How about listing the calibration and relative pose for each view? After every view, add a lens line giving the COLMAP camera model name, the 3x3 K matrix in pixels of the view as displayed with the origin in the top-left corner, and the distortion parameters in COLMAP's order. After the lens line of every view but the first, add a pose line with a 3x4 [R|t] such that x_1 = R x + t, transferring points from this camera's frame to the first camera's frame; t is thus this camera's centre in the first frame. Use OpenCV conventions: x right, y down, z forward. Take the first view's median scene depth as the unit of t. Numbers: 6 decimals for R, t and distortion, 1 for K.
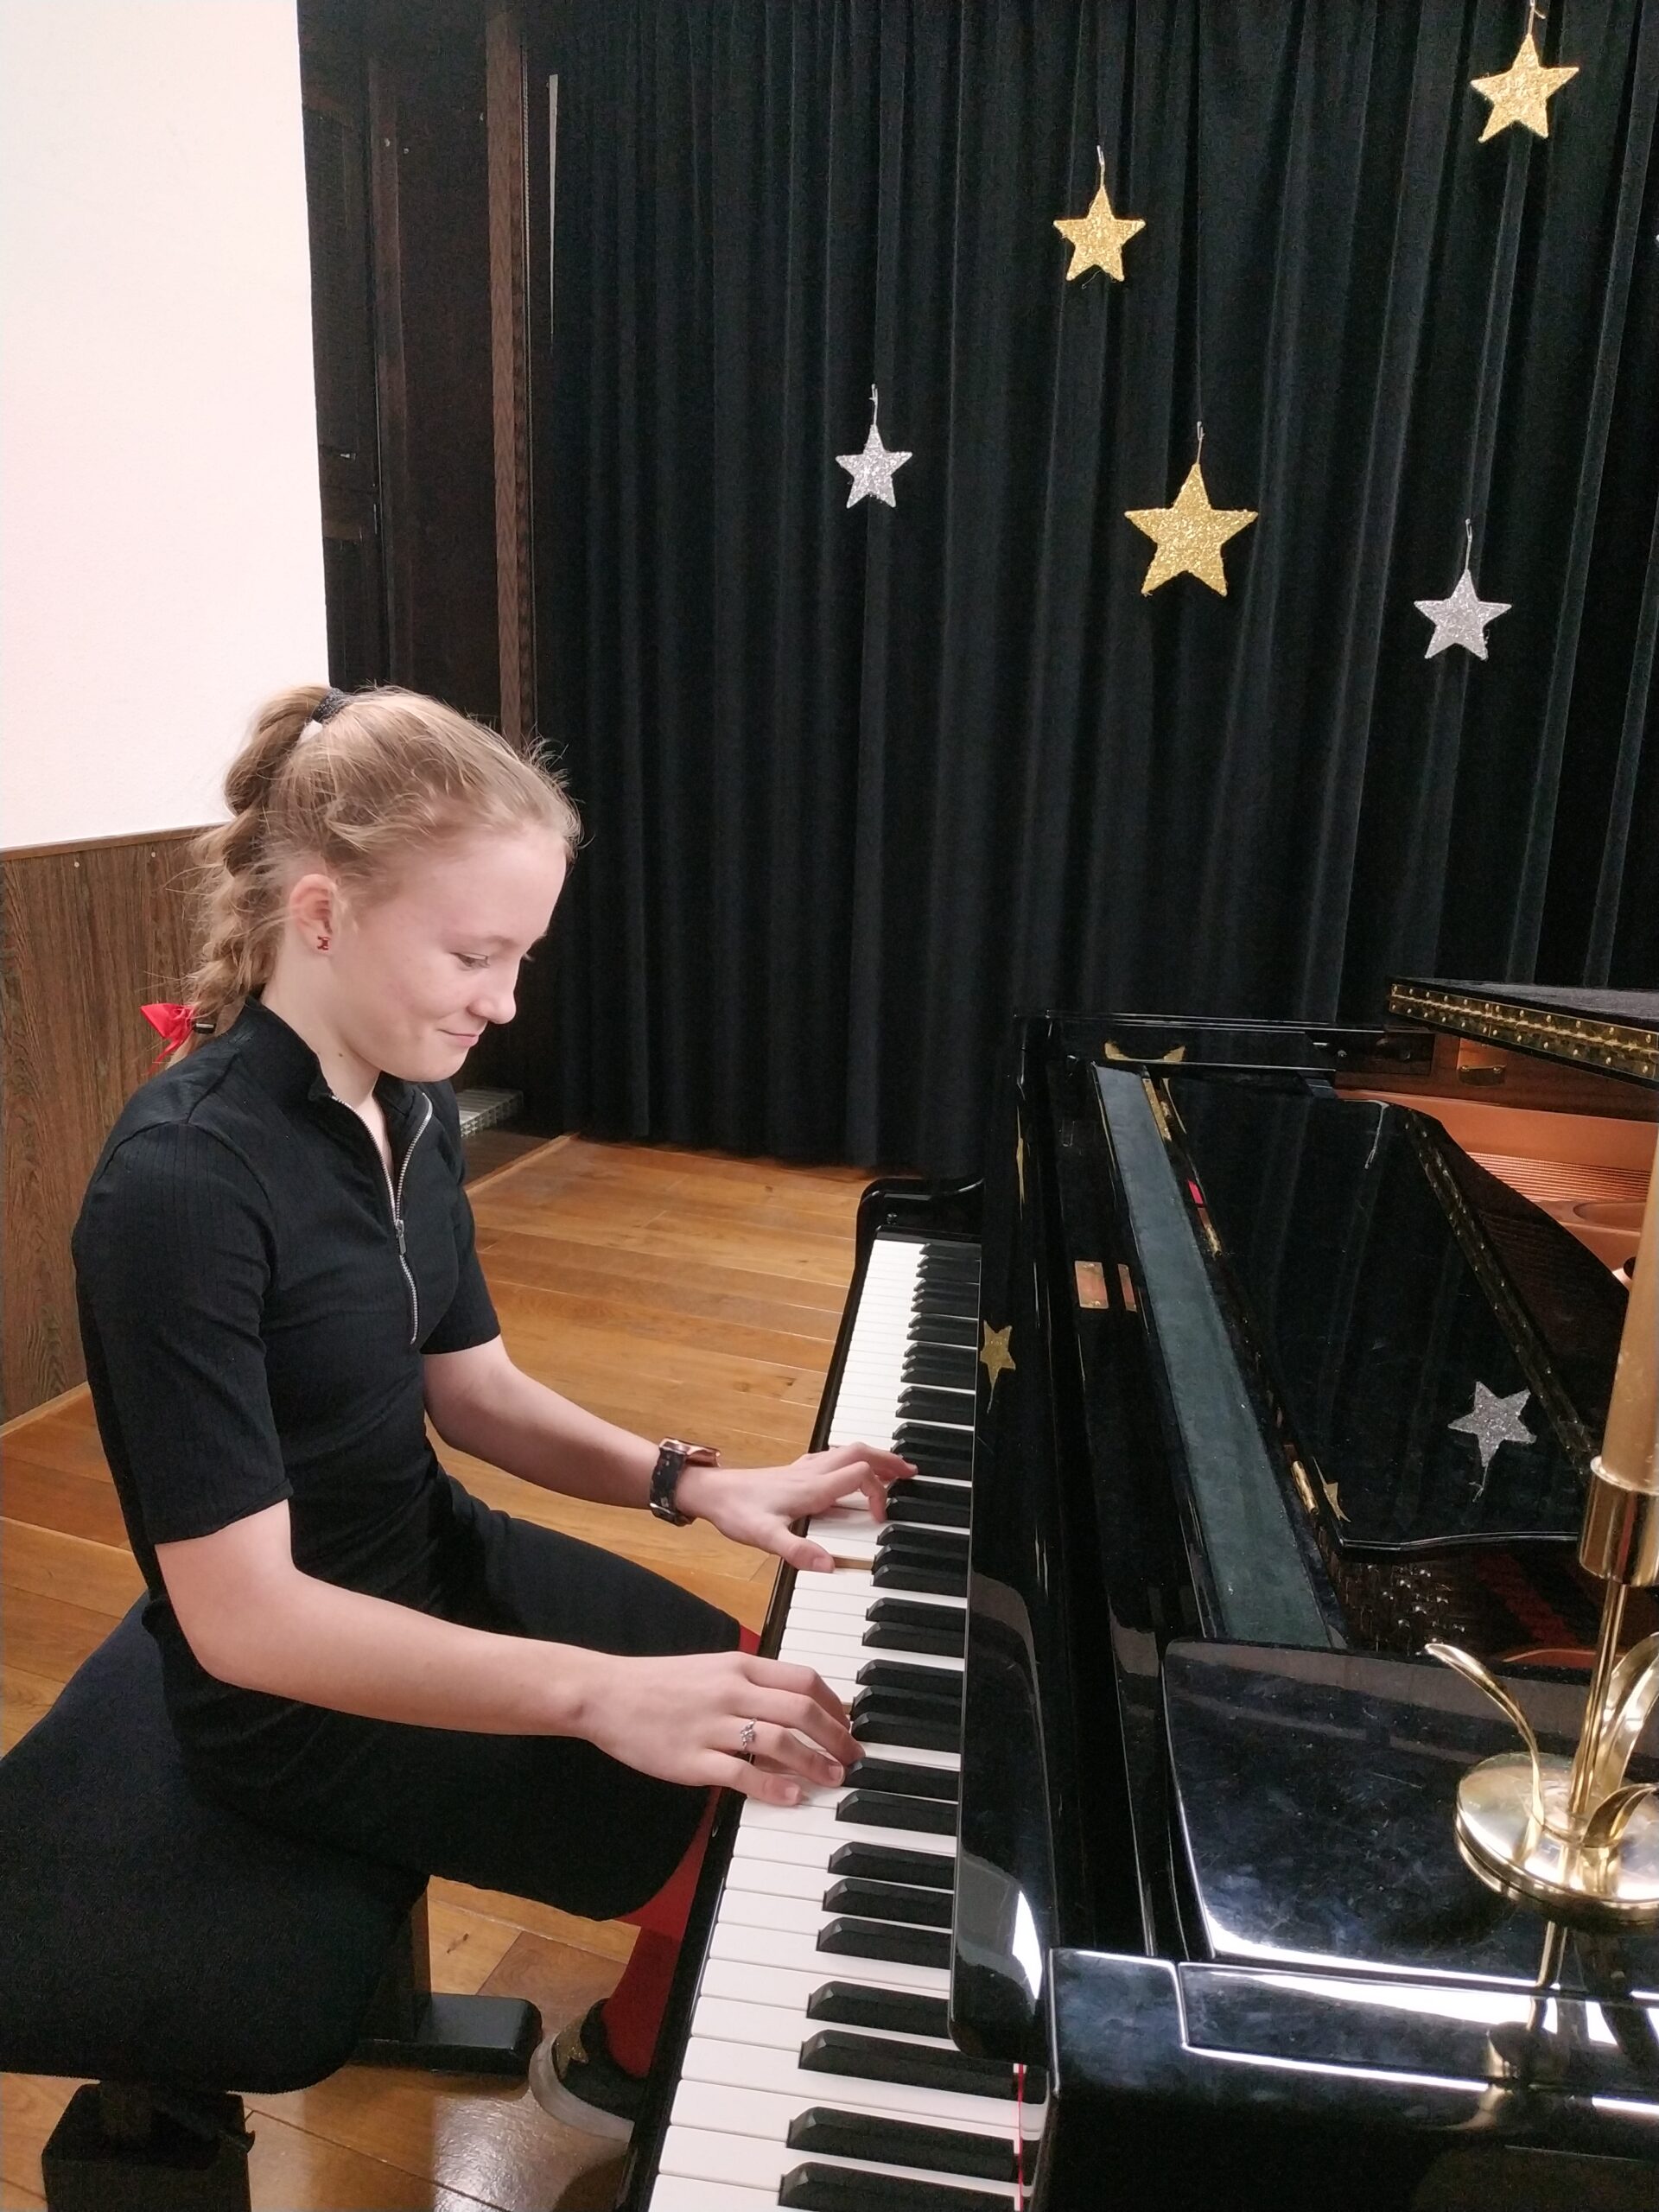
lens RADIAL K [[1537.8, 0, 838.2], [0, 1537.8, 1126.5], [0, 0, 1]] dist [-0.004452, -0.011127]
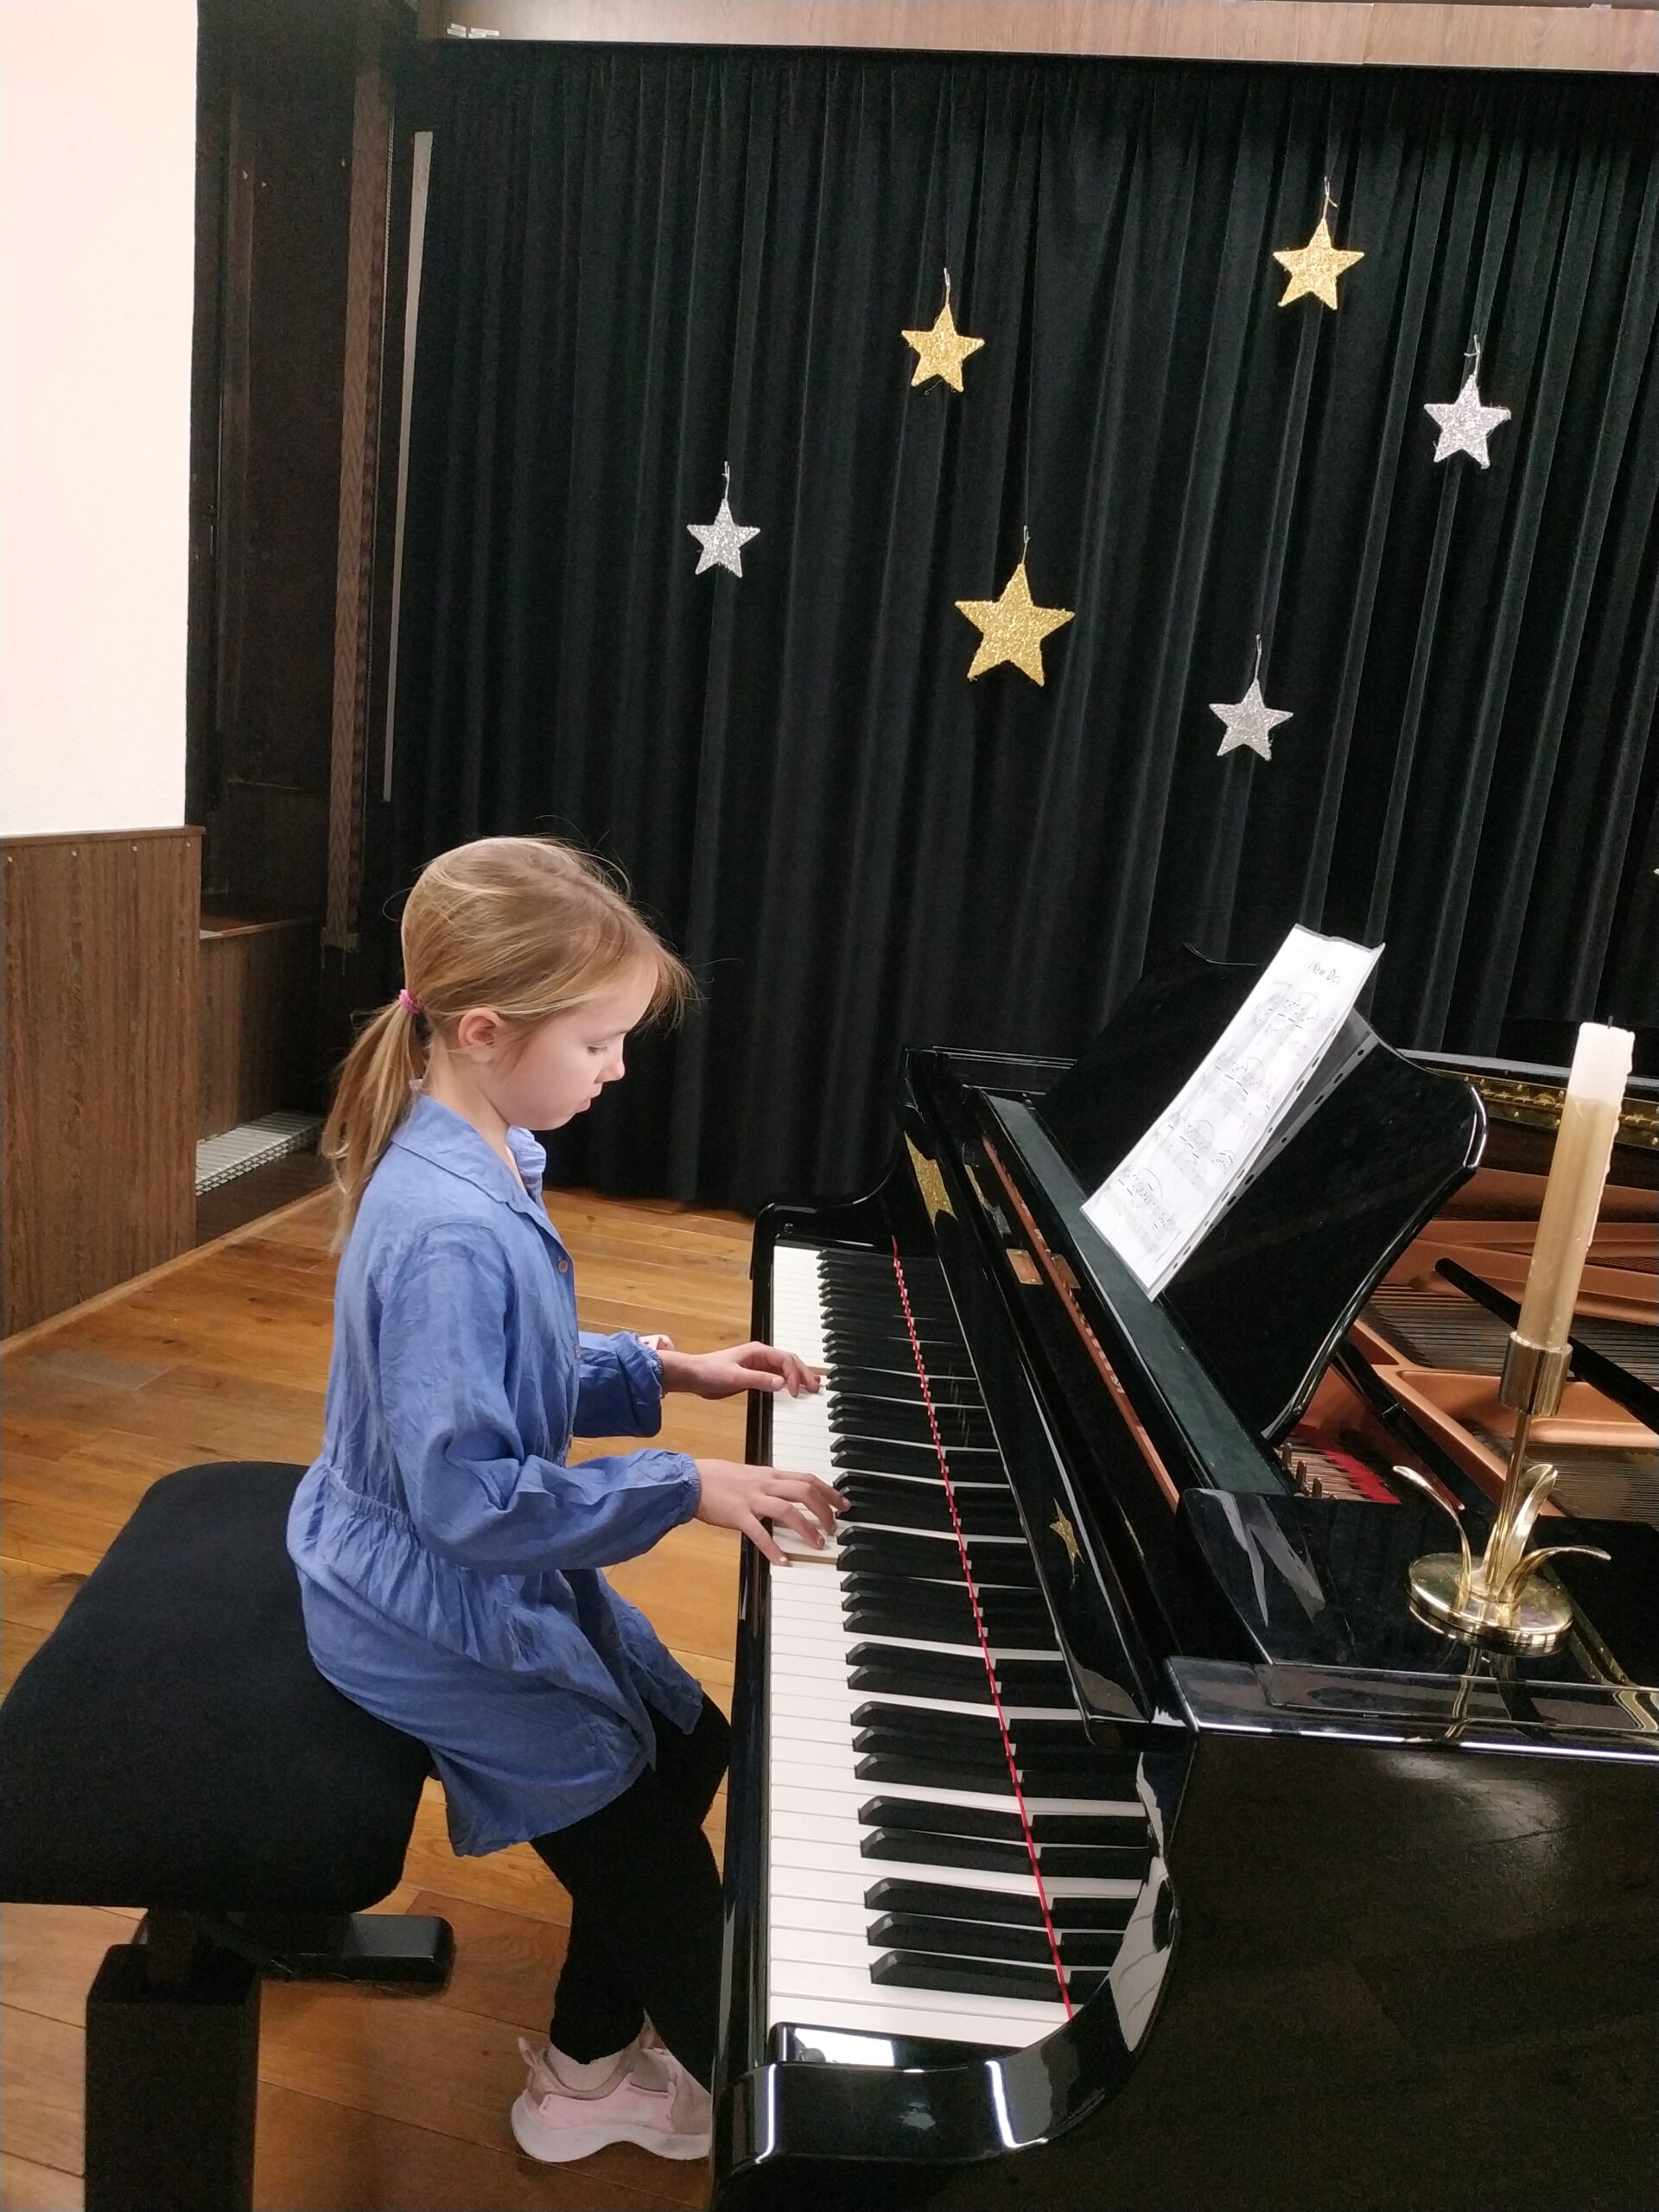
lens RADIAL K [[1537.8, 0, 818.4], [0, 1537.8, 1133.7], [0, 0, 1]] dist [-0.004452, -0.011127]
pose [[0.988739, 0.037522, 0.144867, -0.054264], [-0.033259, 0.998943, -0.031735, 0.013543], [-0.145905, 0.026560, 0.988942, -0.051308]]
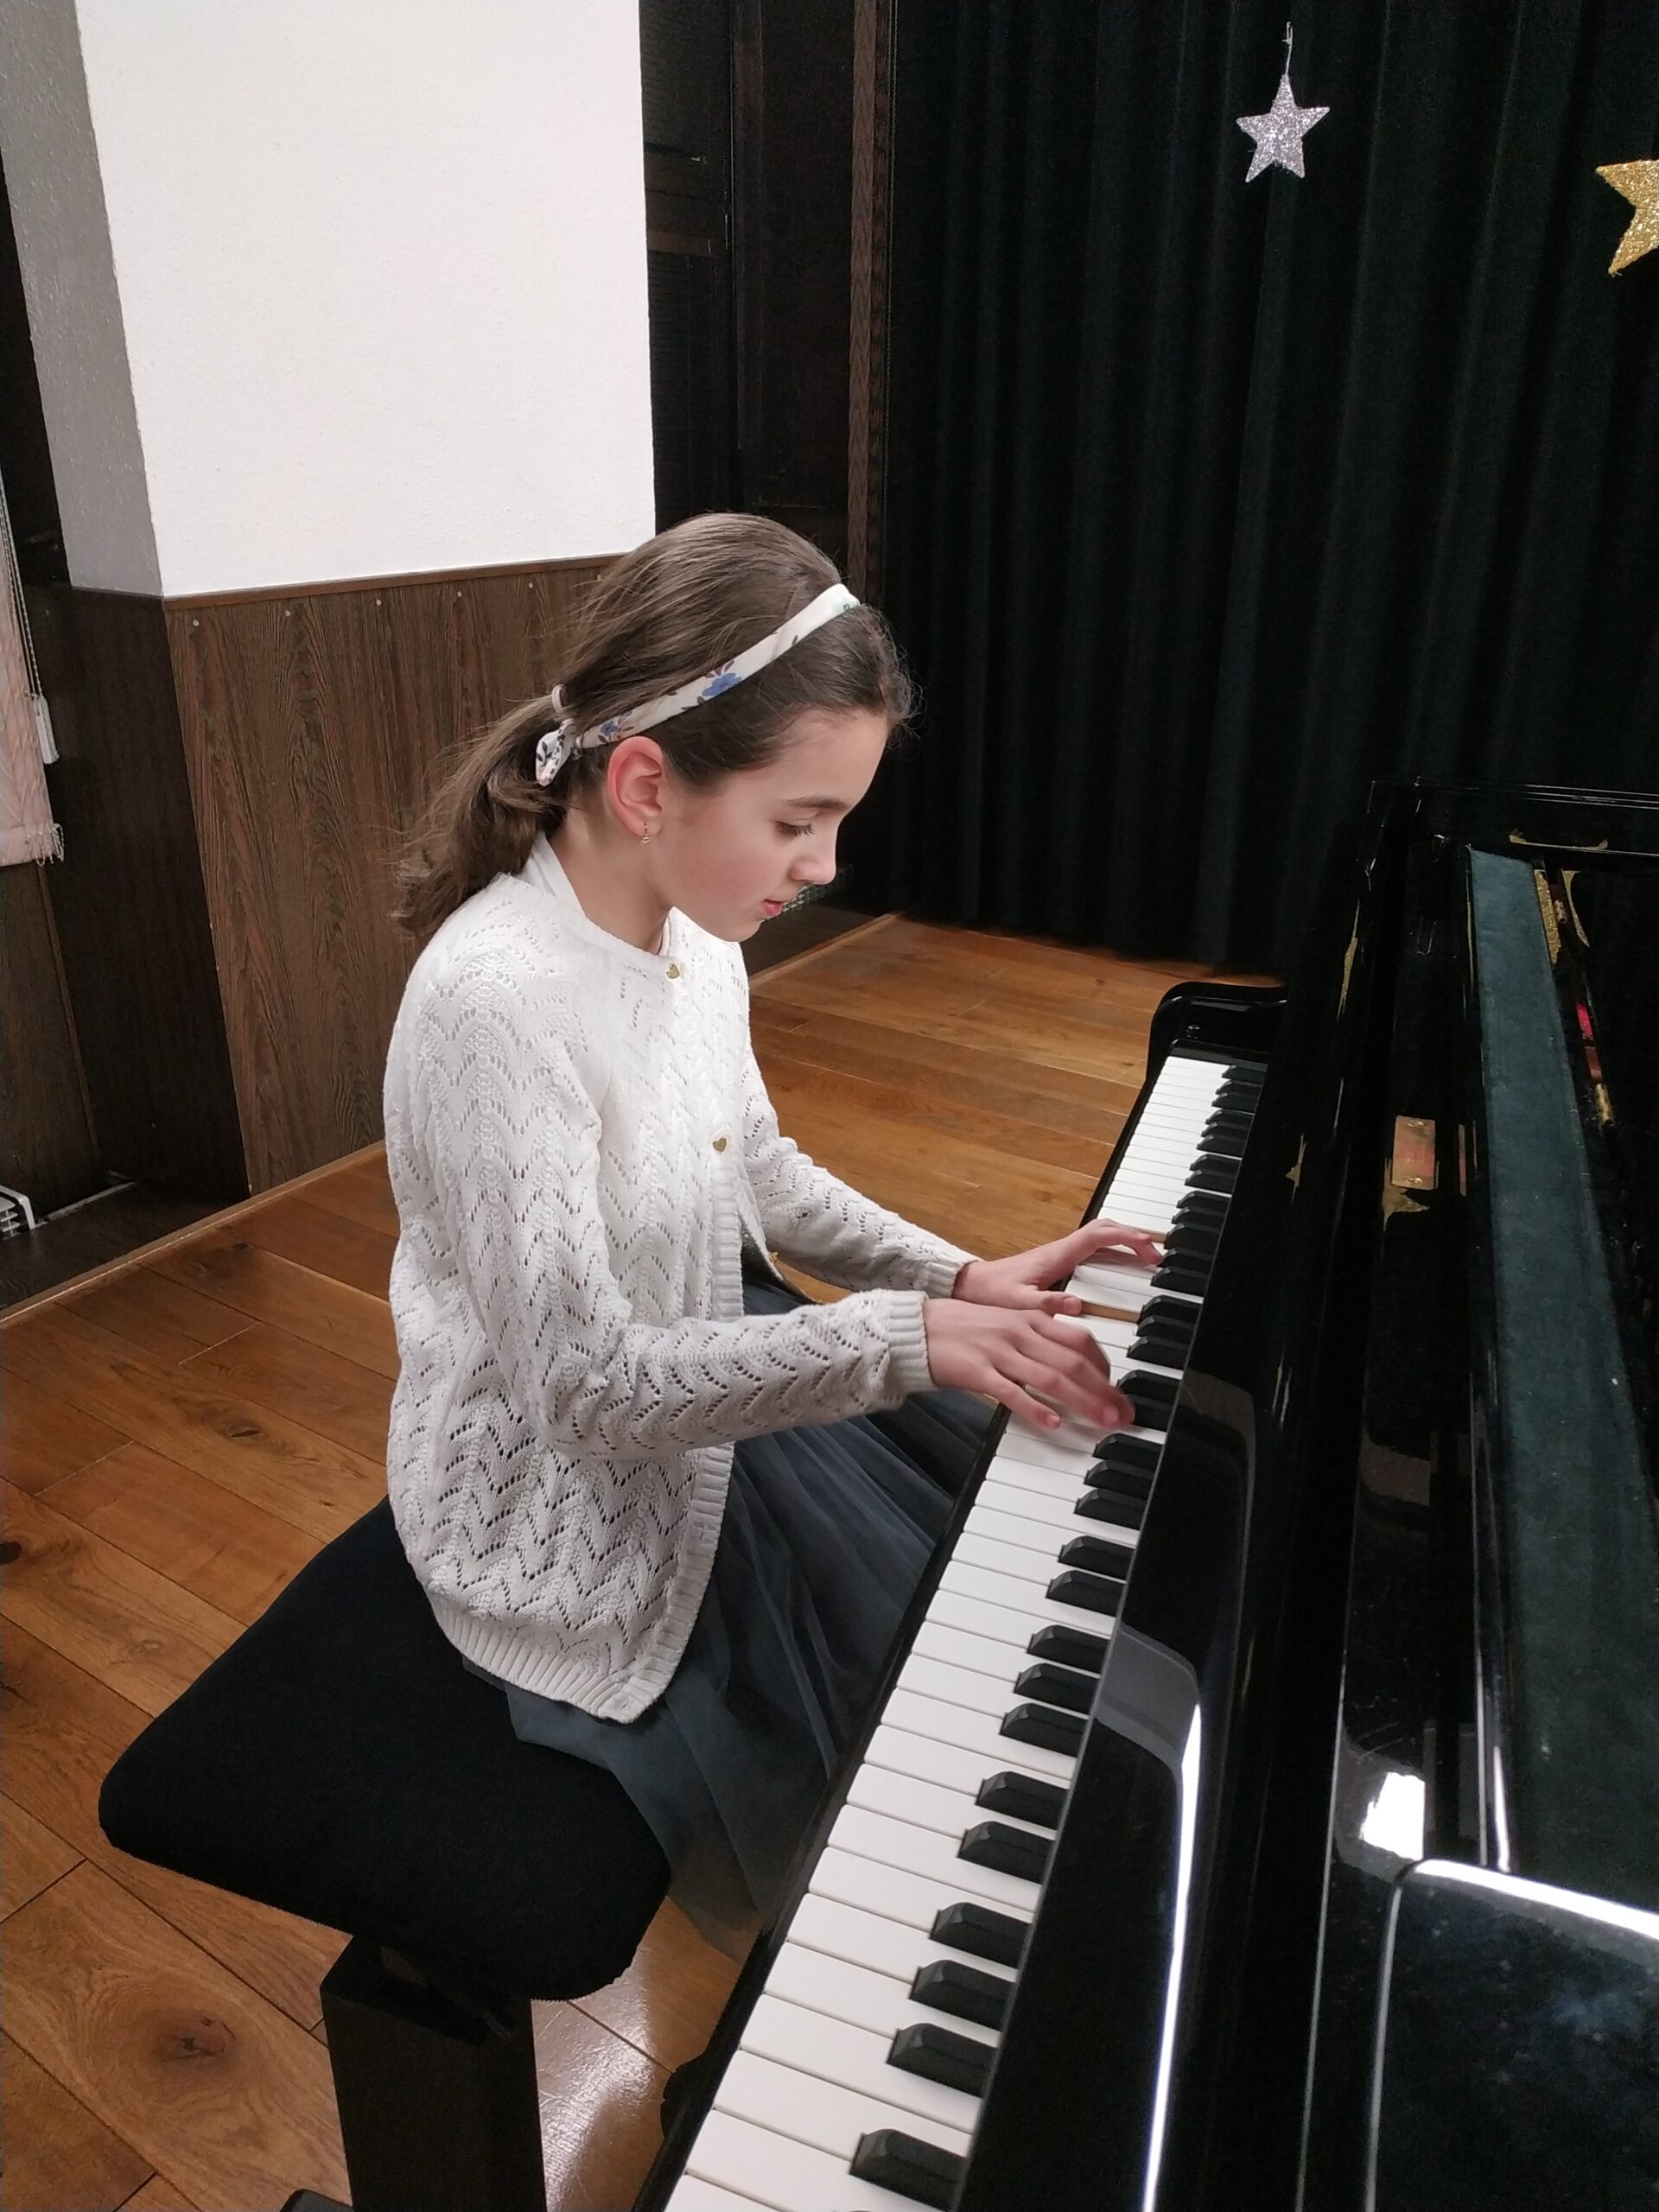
lens RADIAL K [[1537.8, 0, 850.8], [0, 1537.8, 1115.9], [0, 0, 1]] dist [-0.004452, -0.011127]
pose [[0.972614, 0.078035, -0.218934, 0.021015], [-0.048472, 0.989343, 0.137296, 0.000424], [0.227315, -0.122924, 0.966032, 0.079984]]
